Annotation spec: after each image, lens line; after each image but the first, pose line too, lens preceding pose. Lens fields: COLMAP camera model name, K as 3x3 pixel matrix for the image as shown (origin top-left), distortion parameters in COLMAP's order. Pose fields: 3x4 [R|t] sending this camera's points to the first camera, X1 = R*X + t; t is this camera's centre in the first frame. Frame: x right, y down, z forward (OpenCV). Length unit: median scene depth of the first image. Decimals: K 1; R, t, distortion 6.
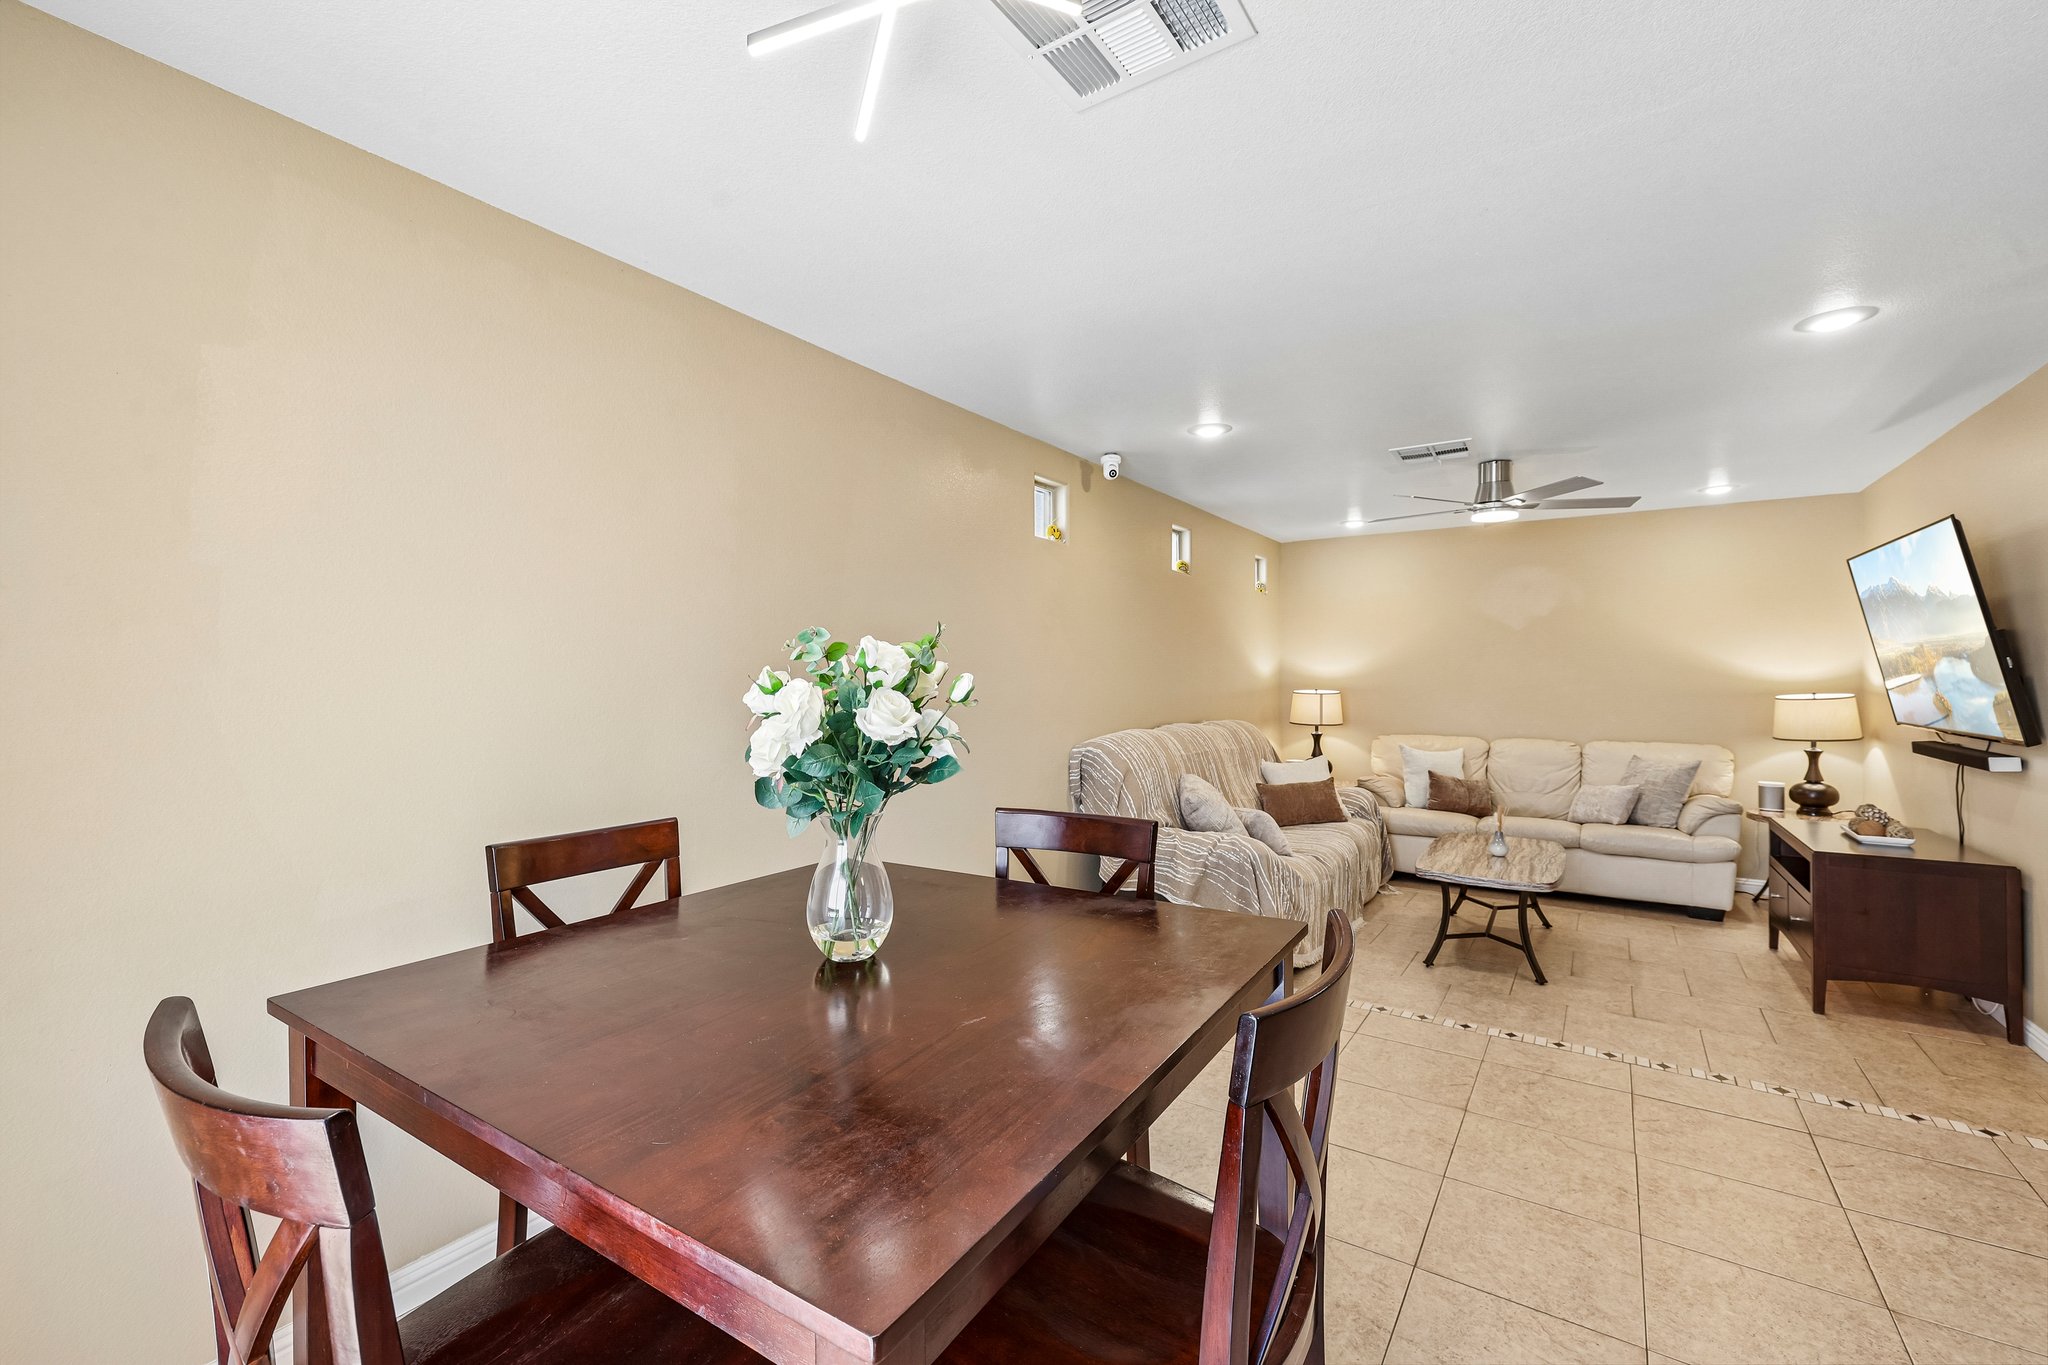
lens RADIAL K [[856.4, 0, 1023.9], [0, 856.4, 679.7], [0, 0, 1]] dist [-0.004897, 0.000177]
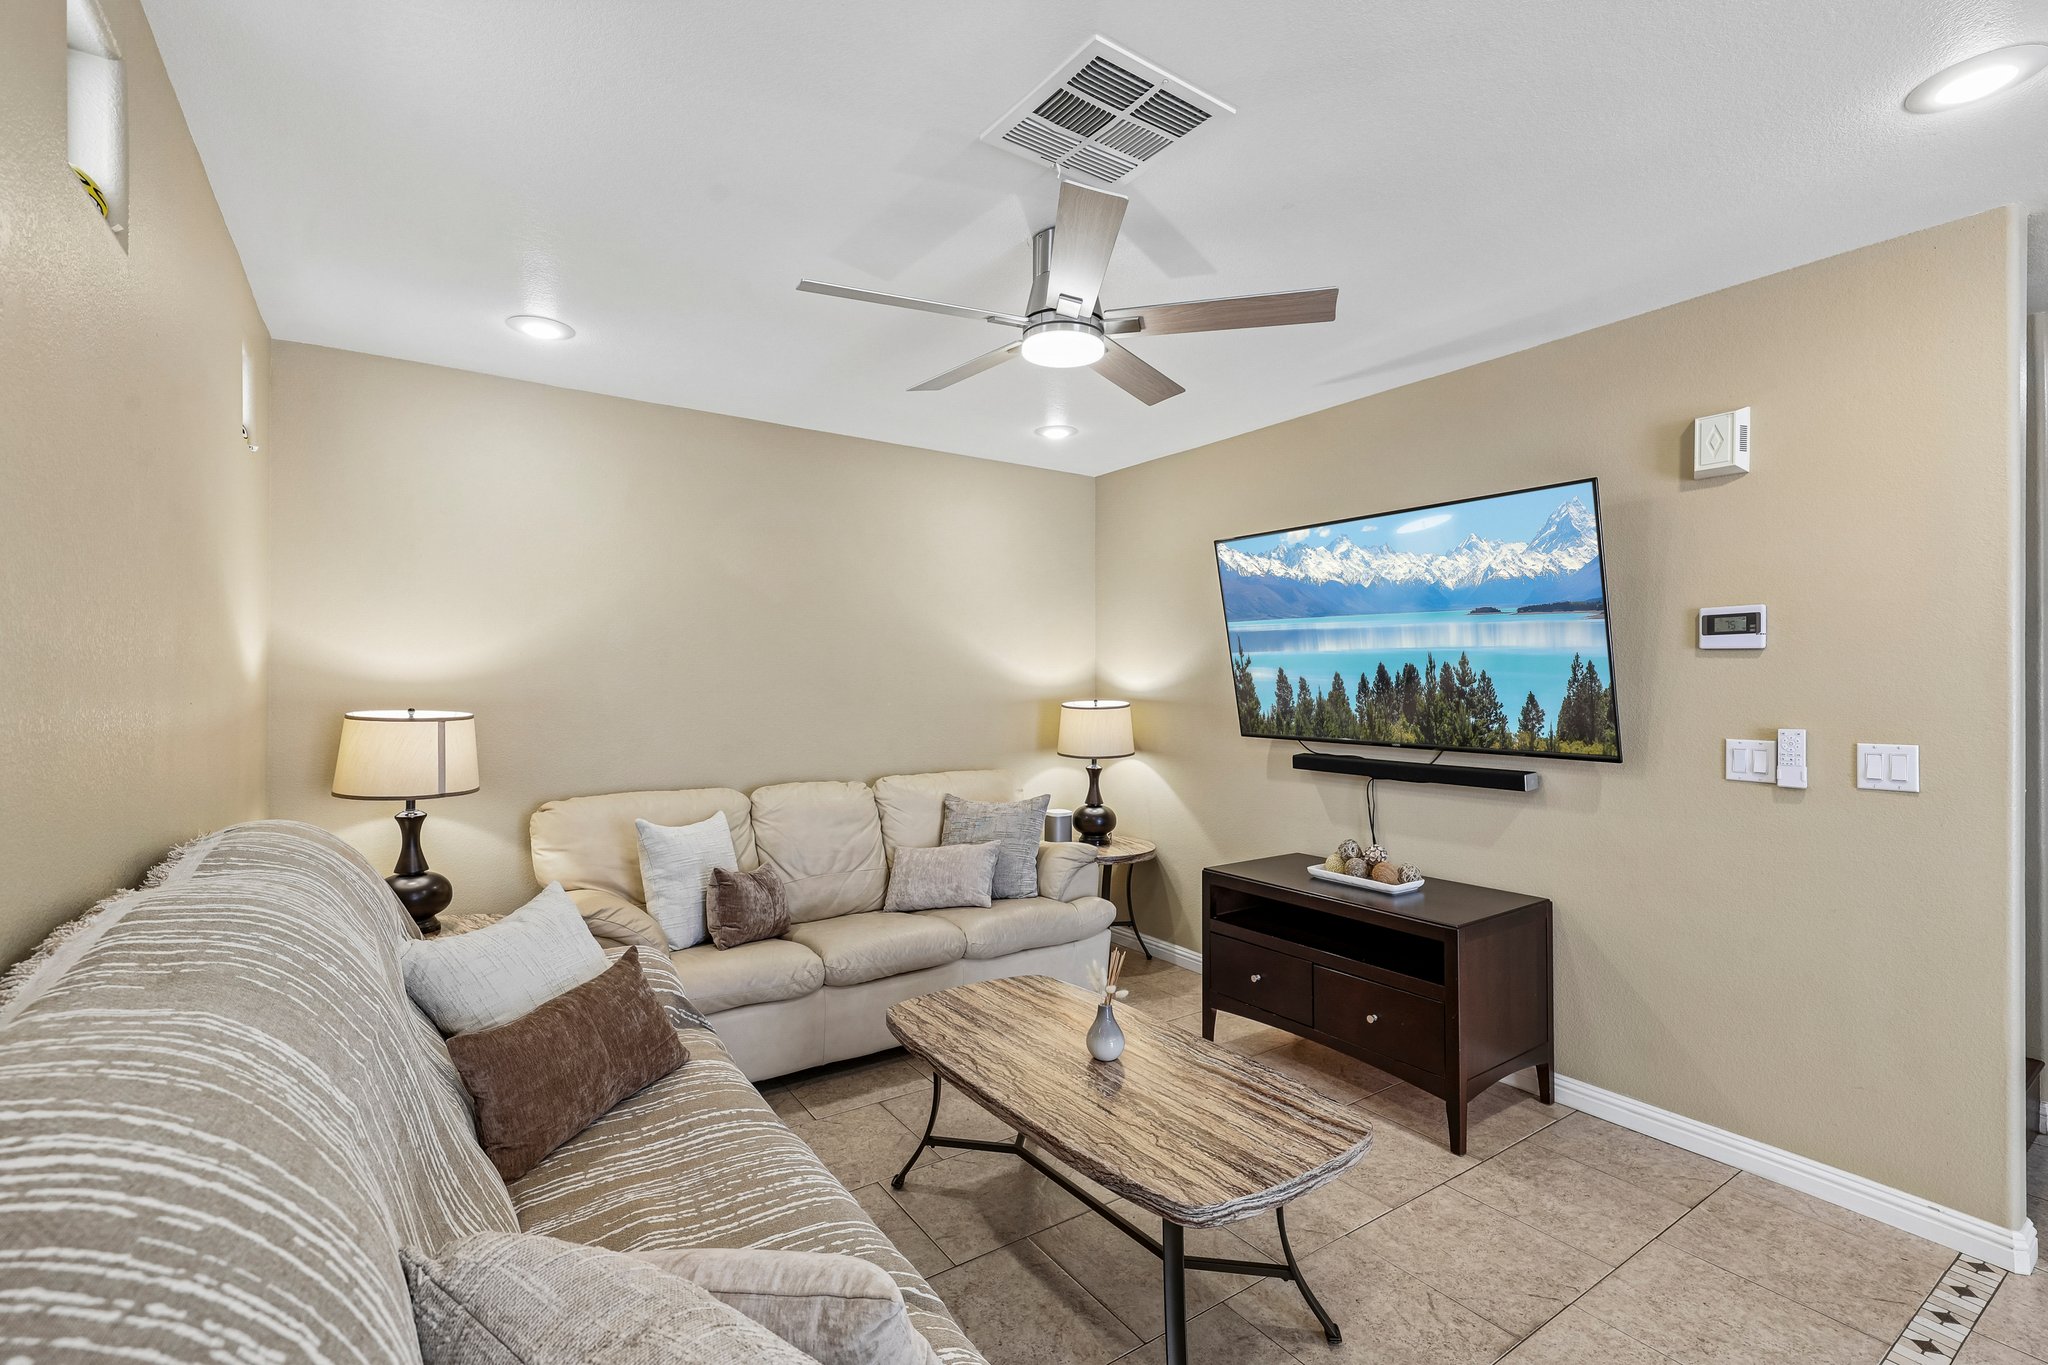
lens RADIAL K [[915.4, 0, 1022.7], [0, 915.4, 677.9], [0, 0, 1]] dist [0.014953, 0.000422]
pose [[0.382581, 0.003911, 0.923914, 0.051482], [0.000751, 0.999989, -0.004544, -0.003357], [-0.923921, 0.002433, 0.382574, 0.712020]]
